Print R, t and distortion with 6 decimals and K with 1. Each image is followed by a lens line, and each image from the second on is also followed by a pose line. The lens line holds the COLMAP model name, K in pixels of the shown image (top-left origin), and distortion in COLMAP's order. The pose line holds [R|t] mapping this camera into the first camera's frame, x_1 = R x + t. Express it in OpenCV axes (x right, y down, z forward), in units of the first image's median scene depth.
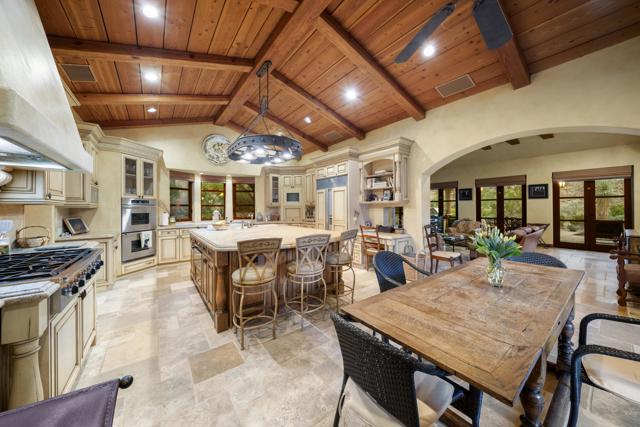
lens RADIAL K [[219.7, 0, 318.2], [0, 219.7, 208.8], [0, 0, 1]] dist [-0.000481, -0.000026]
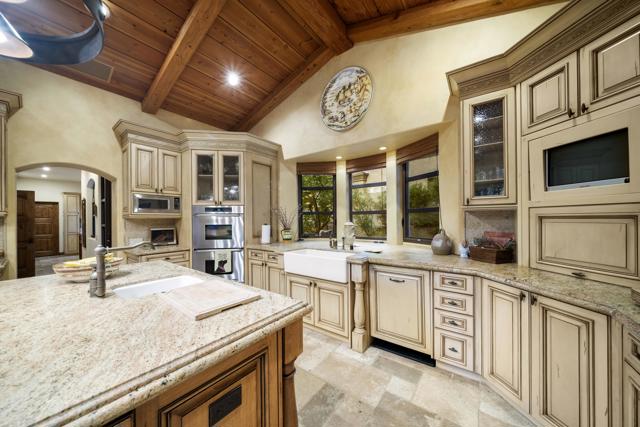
lens RADIAL K [[225.8, 0, 311.4], [0, 225.8, 218.3], [0, 0, 1]] dist [-0.000167, -0.000050]
pose [[0.274501, 0.003133, -0.961582, 0.017543], [0.003258, 0.999986, 0.004188, -0.003568], [0.961581, -0.004282, 0.274487, 0.847418]]
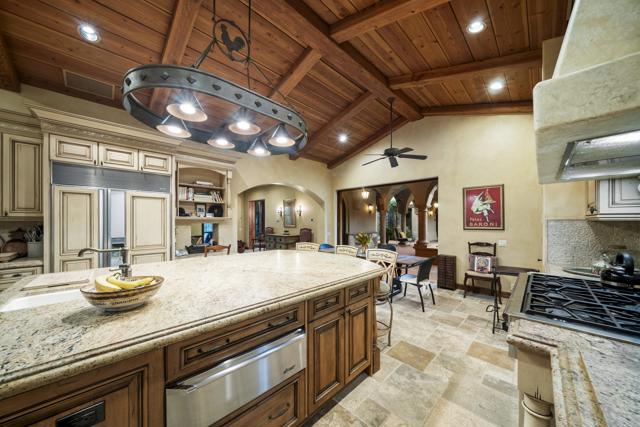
lens RADIAL K [[226.5, 0, 316.8], [0, 226.5, 225.0], [0, 0, 1]] dist [-0.019652, 0.002734]
pose [[-0.139824, -0.002821, 0.990172, -0.509536], [0.008932, 0.999952, 0.004110, -0.002242], [-0.990136, 0.009419, -0.139792, 0.535220]]
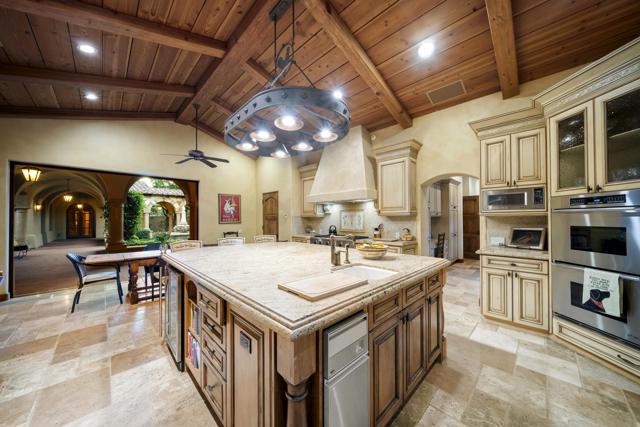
lens RADIAL K [[220.9, 0, 325.7], [0, 220.9, 216.9], [0, 0, 1]] dist [-0.008902, -0.000012]
pose [[-0.987968, 0.008023, -0.154450, -0.167322], [0.008753, 0.999953, -0.004053, -0.001917], [0.154410, -0.005356, -0.987992, 1.039949]]
